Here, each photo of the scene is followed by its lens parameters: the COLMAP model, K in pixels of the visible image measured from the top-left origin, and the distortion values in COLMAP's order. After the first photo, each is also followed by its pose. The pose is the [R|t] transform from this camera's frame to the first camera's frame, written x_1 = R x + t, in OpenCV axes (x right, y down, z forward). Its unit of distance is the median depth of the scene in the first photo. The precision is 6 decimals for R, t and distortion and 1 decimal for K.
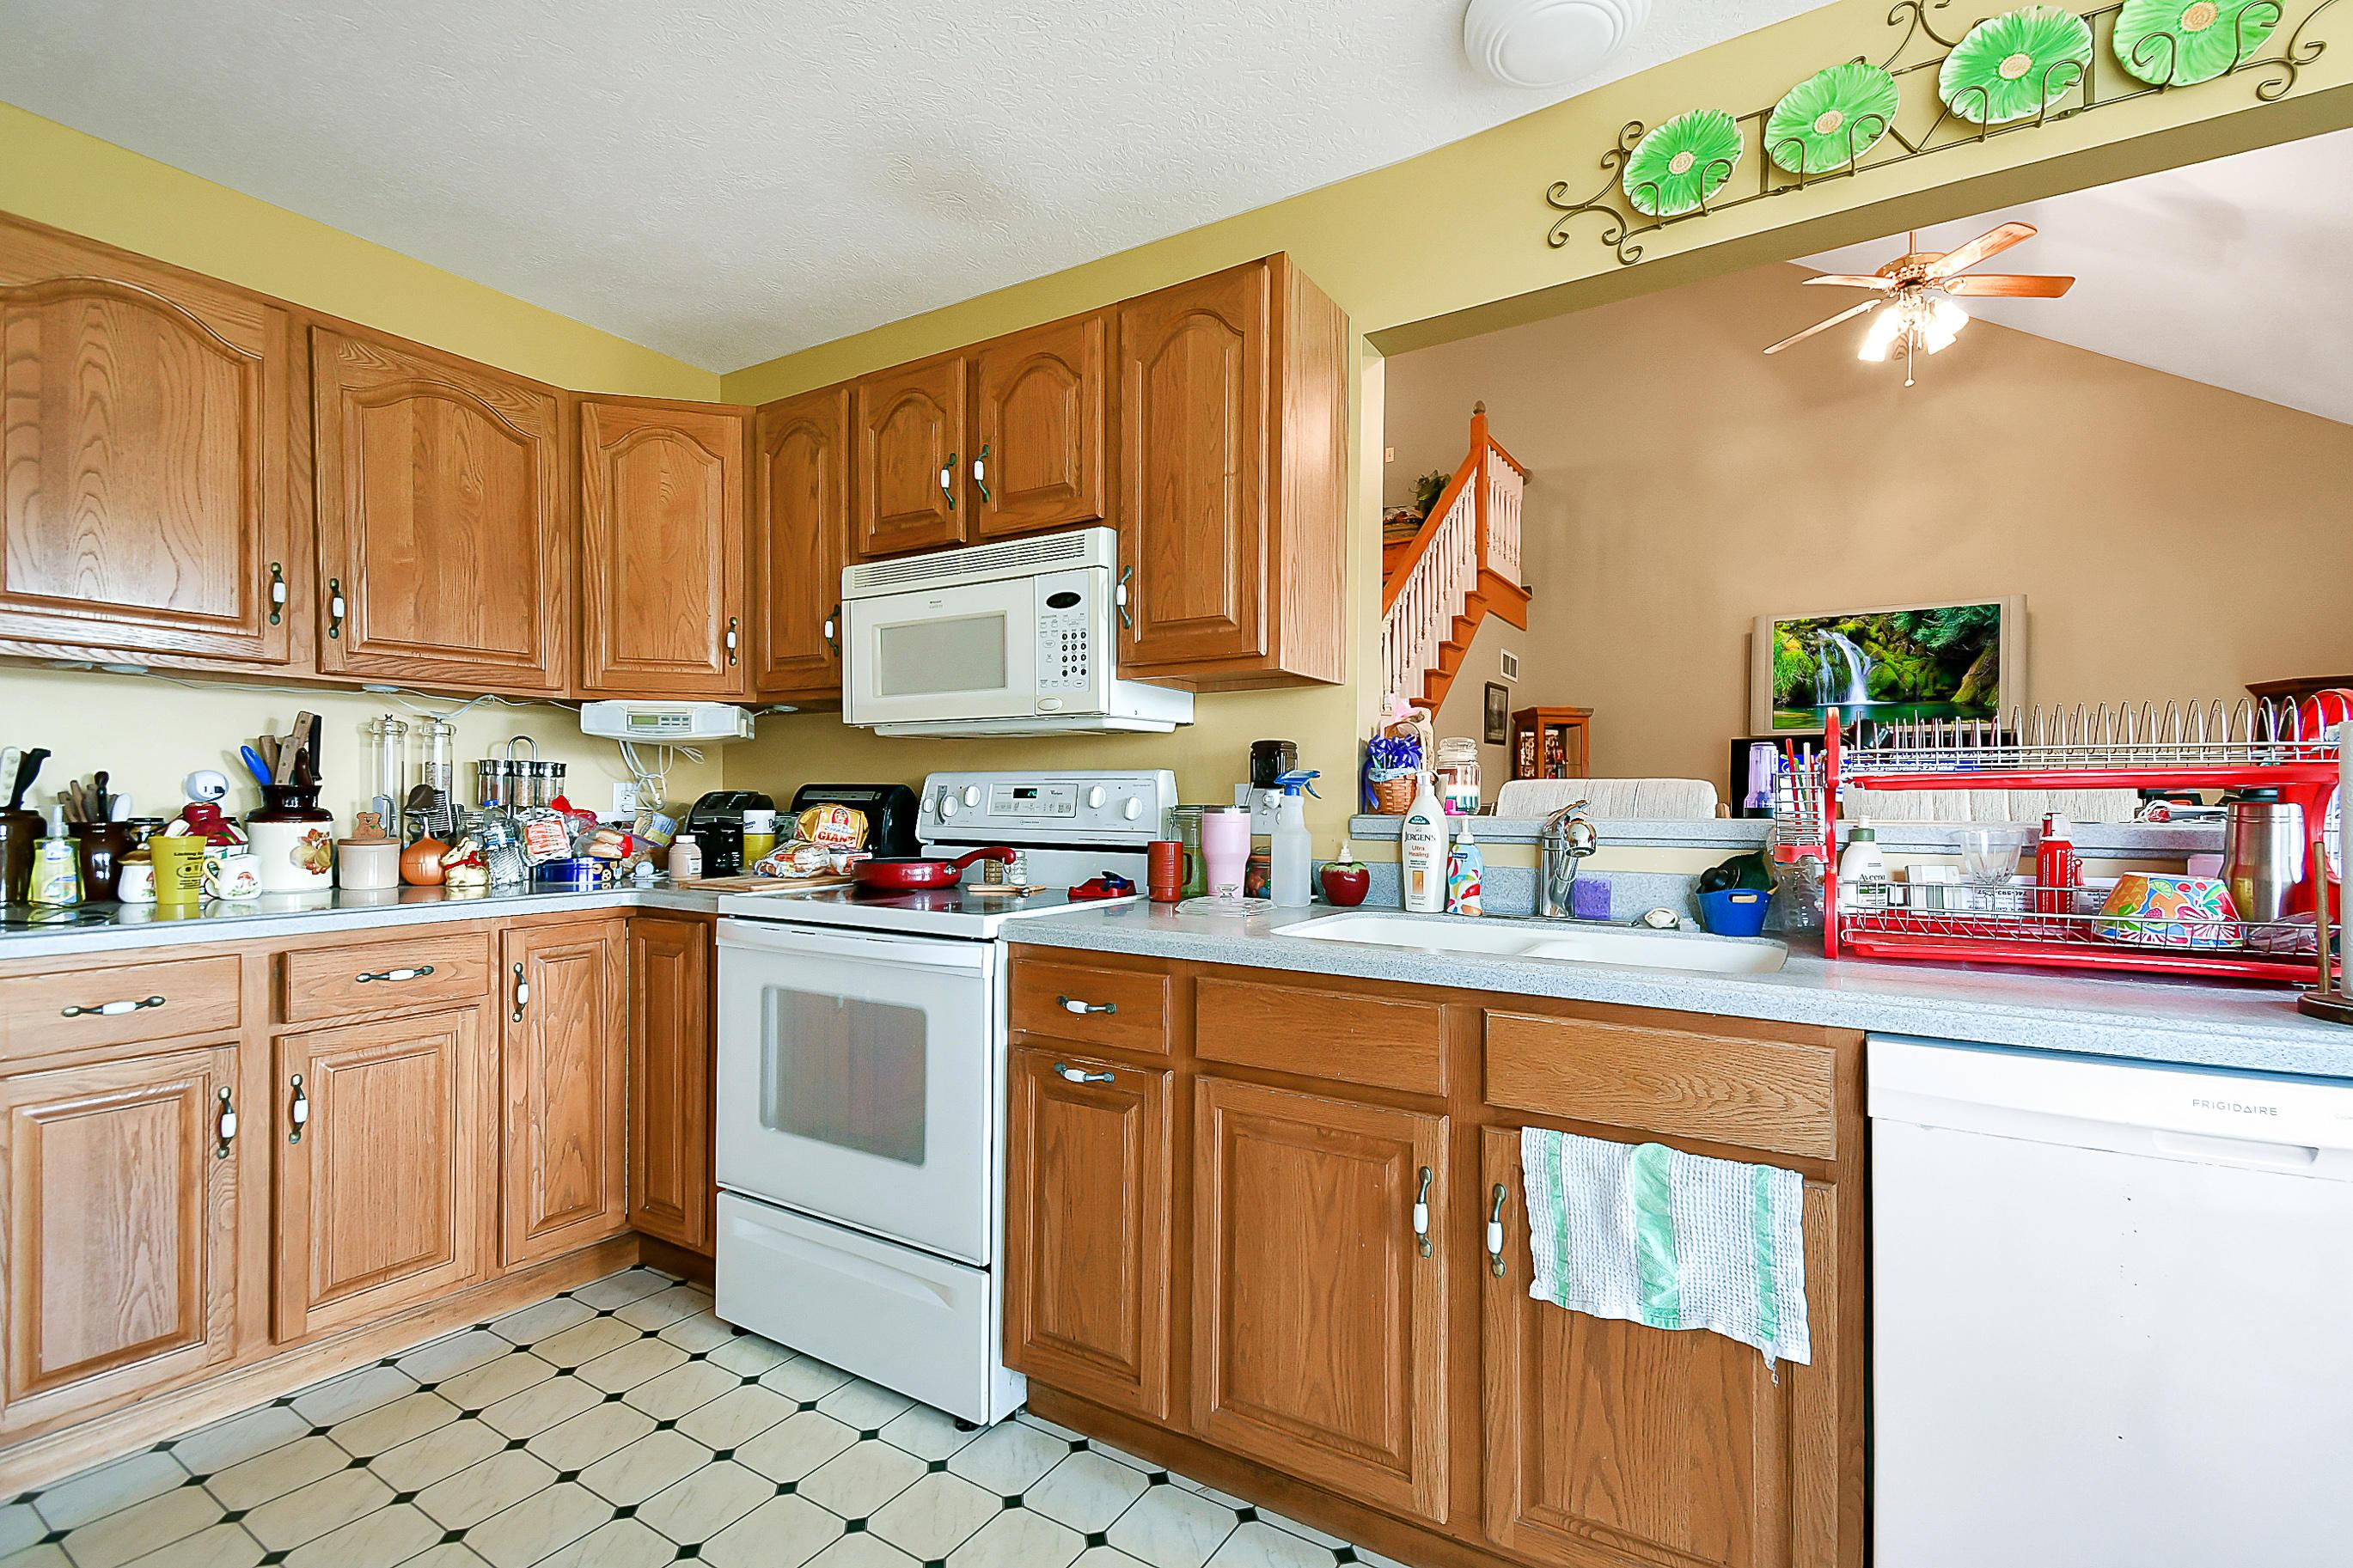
lens RADIAL K [[1060.4, 0, 1181.3], [0, 1060.4, 789.6], [0, 0, 1]] dist [0.018932, -0.012198]
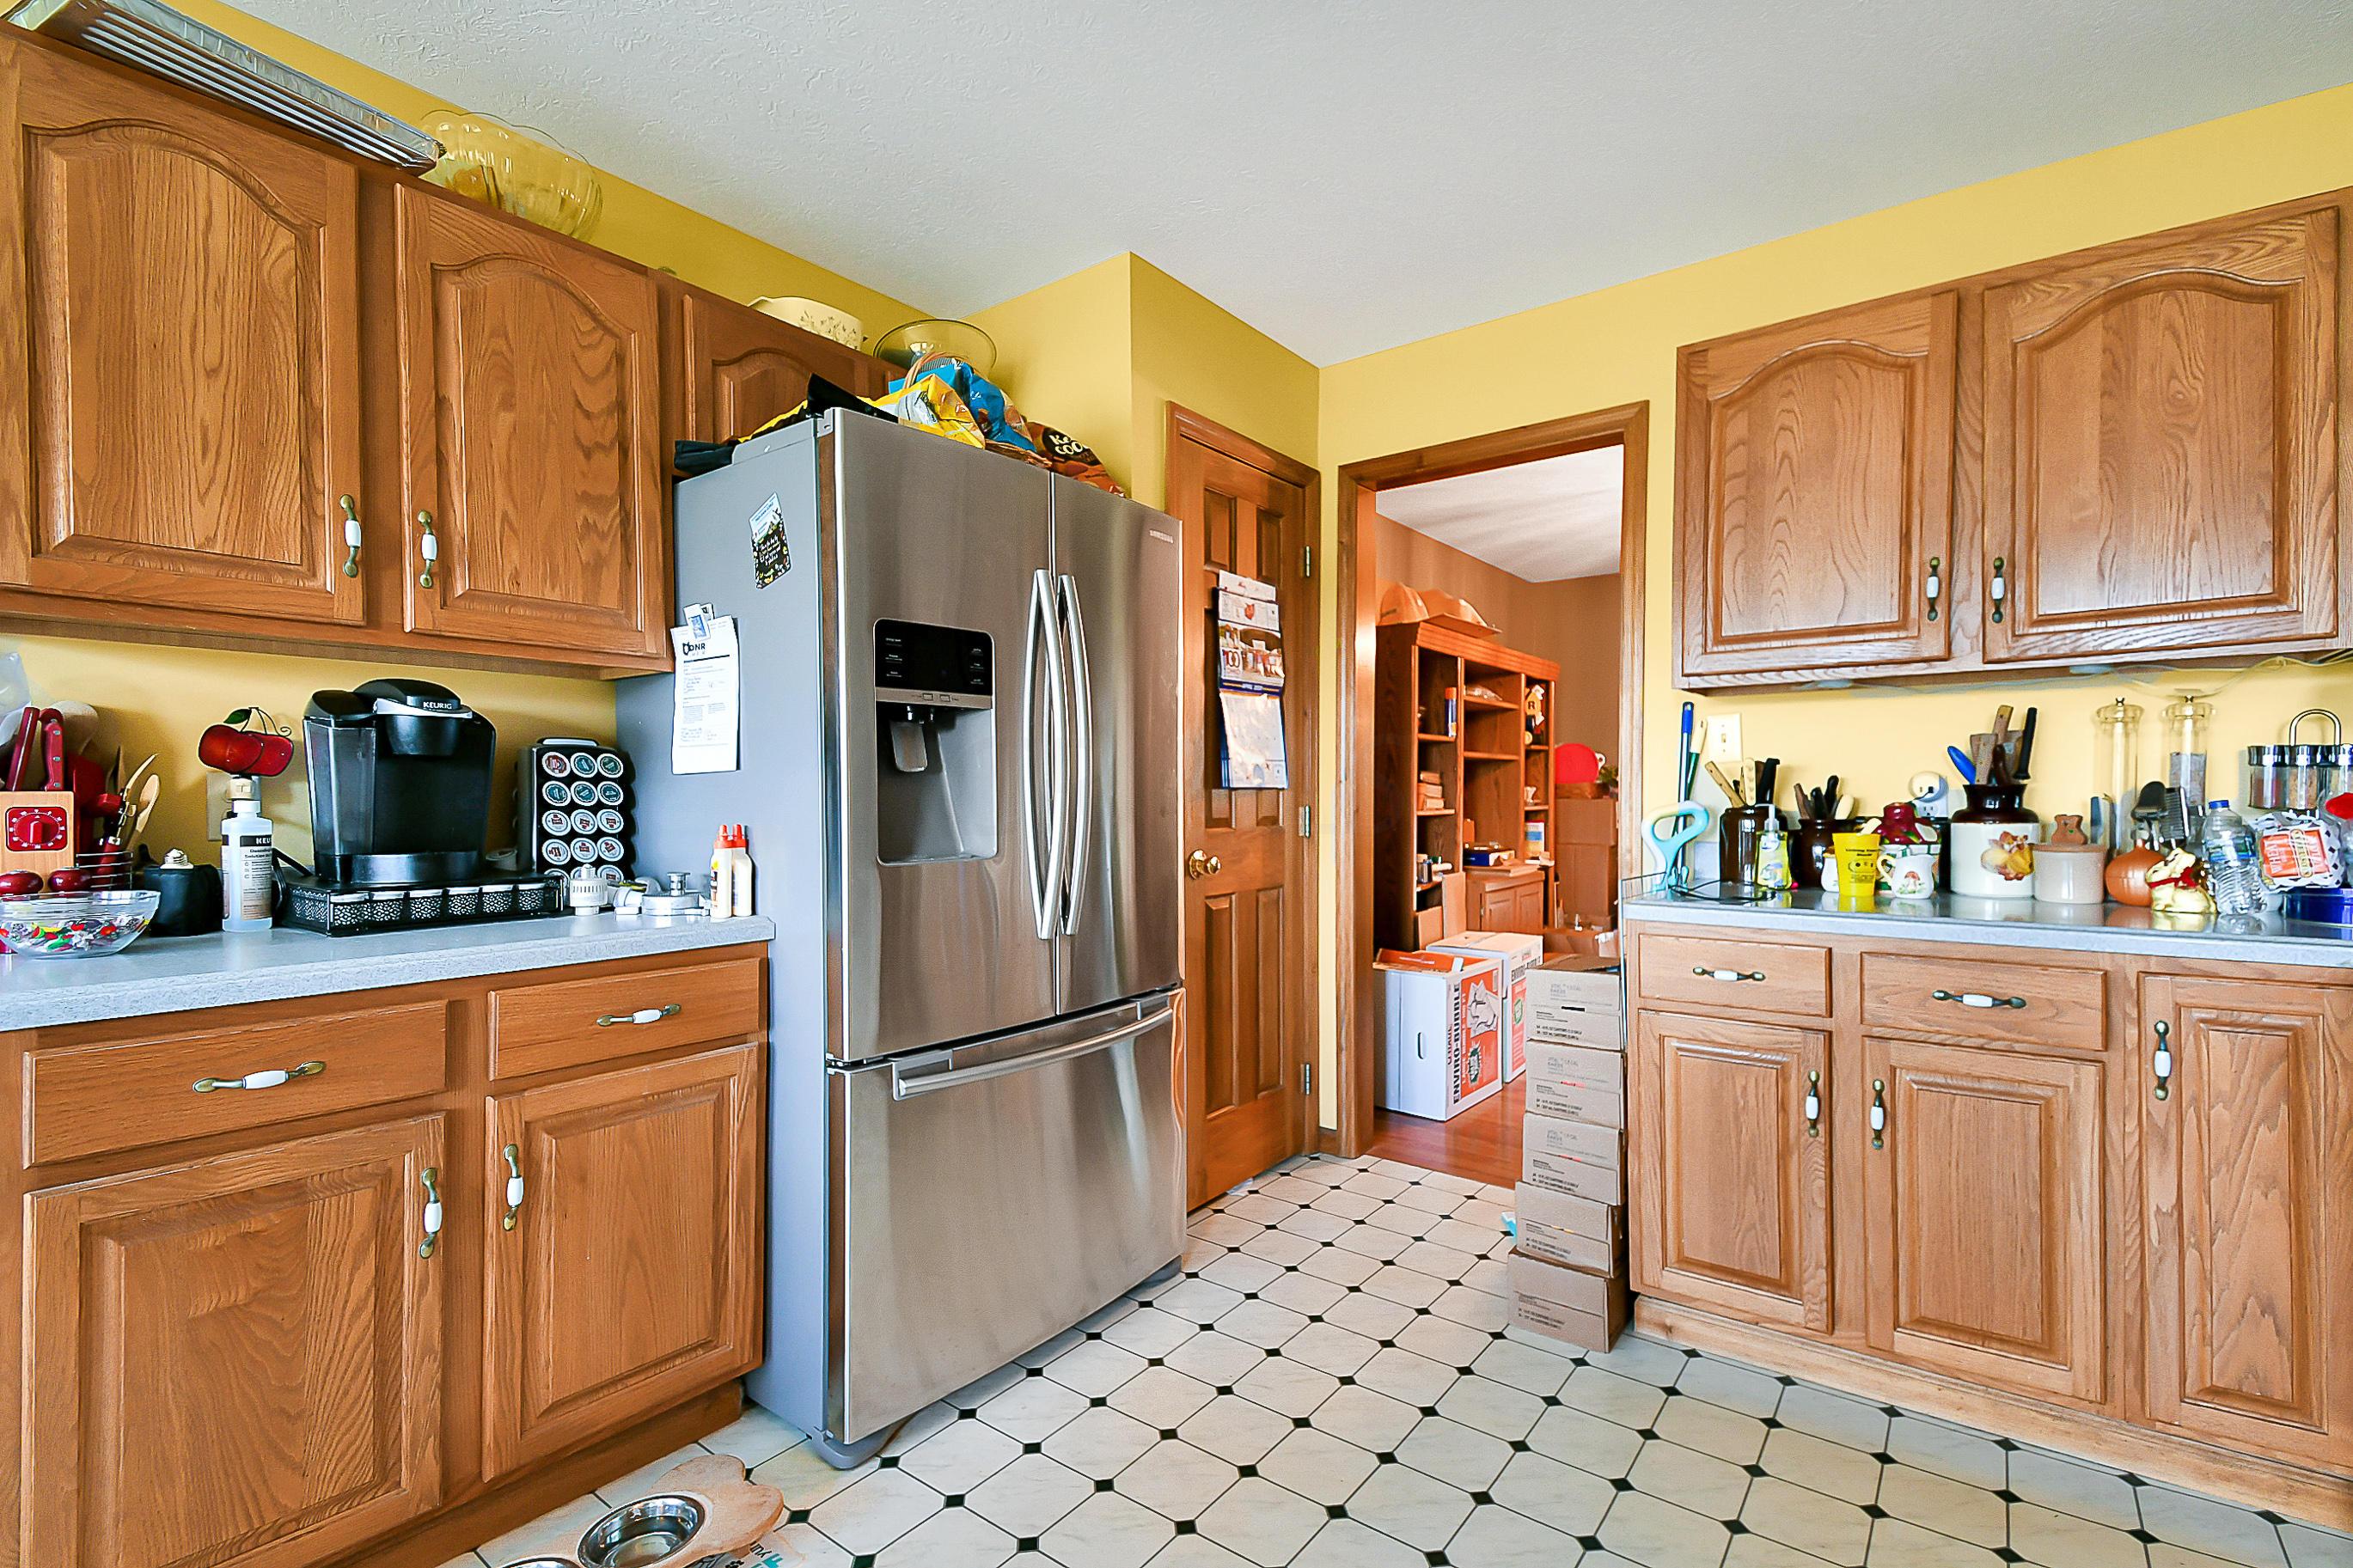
lens RADIAL K [[1060.4, 0, 1180.0], [0, 1060.4, 795.5], [0, 0, 1]] dist [0.018932, -0.012198]
pose [[-0.099095, -0.004431, -0.995068, 0.182280], [0.010001, 0.999935, -0.005449, 0.003626], [0.995028, -0.010492, -0.099044, 0.392245]]
